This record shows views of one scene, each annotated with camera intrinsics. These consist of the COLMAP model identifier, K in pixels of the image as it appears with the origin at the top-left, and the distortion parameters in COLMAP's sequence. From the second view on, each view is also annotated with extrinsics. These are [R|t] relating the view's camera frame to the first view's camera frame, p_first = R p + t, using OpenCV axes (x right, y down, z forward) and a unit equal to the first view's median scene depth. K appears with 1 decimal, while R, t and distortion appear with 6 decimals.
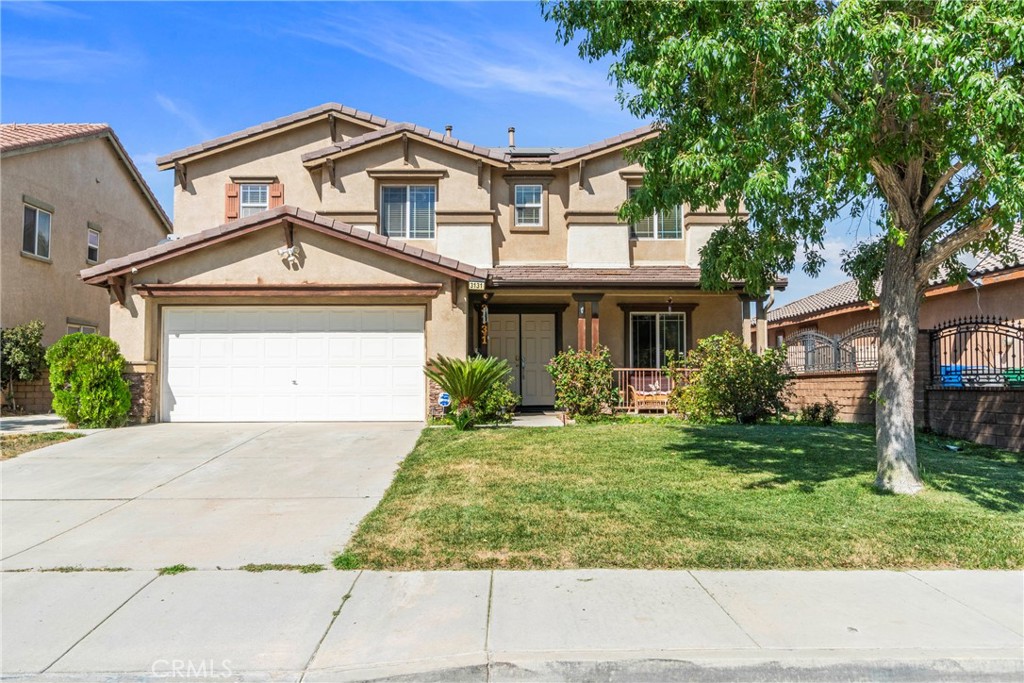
lens RADIAL K [[774.9, 0, 512.0], [0, 774.9, 341.5], [0, 0, 1]] dist [-0.002832, -0.003268]
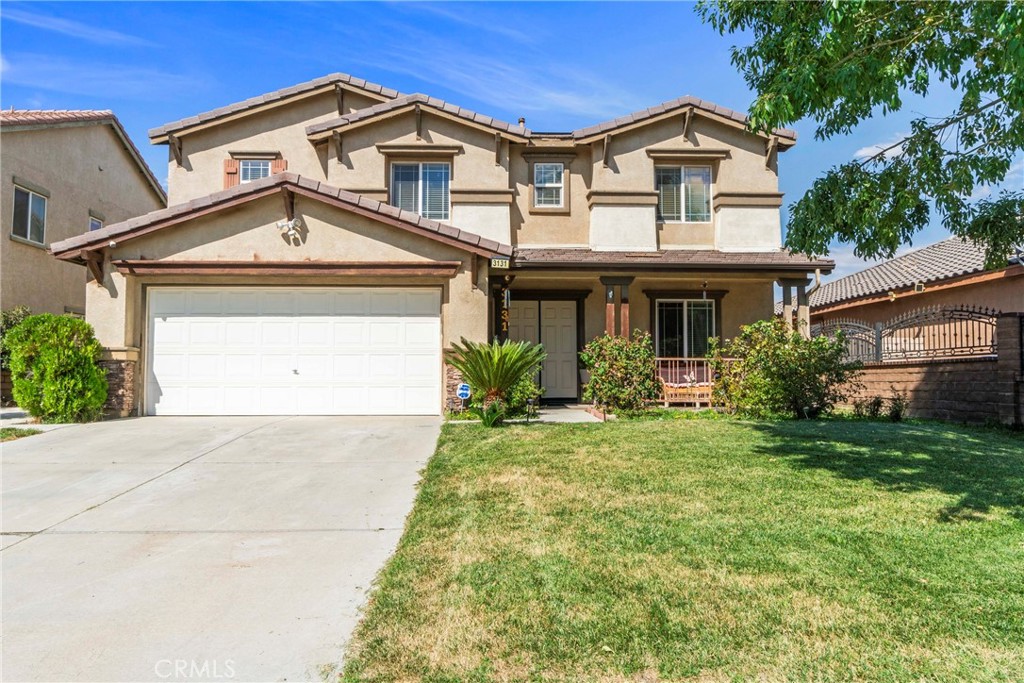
lens RADIAL K [[677.8, 0, 512.0], [0, 677.8, 341.5], [0, 0, 1]] dist [0.002555, 0.001360]
pose [[0.999845, 0.003766, 0.017217, -0.040459], [-0.003755, 0.999993, -0.000697, 0.016312], [-0.017220, 0.000632, 0.999852, 0.195793]]
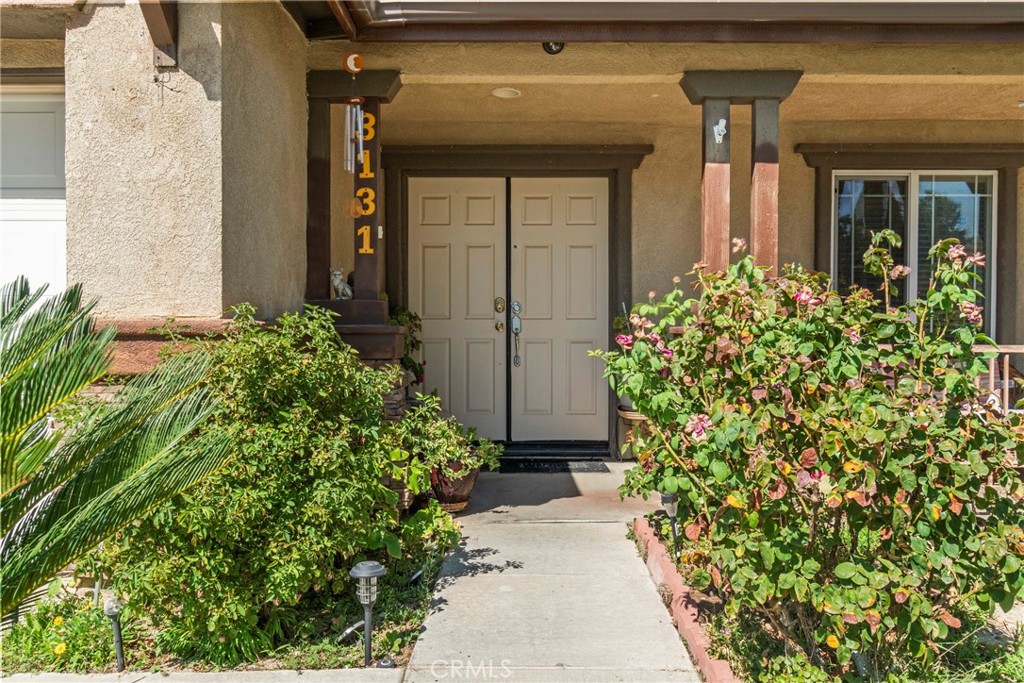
lens RADIAL K [[774.9, 0, 512.0], [0, 774.9, 341.5], [0, 0, 1]] dist [-0.002832, -0.003268]
pose [[0.999494, 0.004008, -0.031569, 0.025765], [-0.001794, 0.997556, 0.069851, 0.014739], [0.031772, -0.069759, 0.997058, 0.715994]]
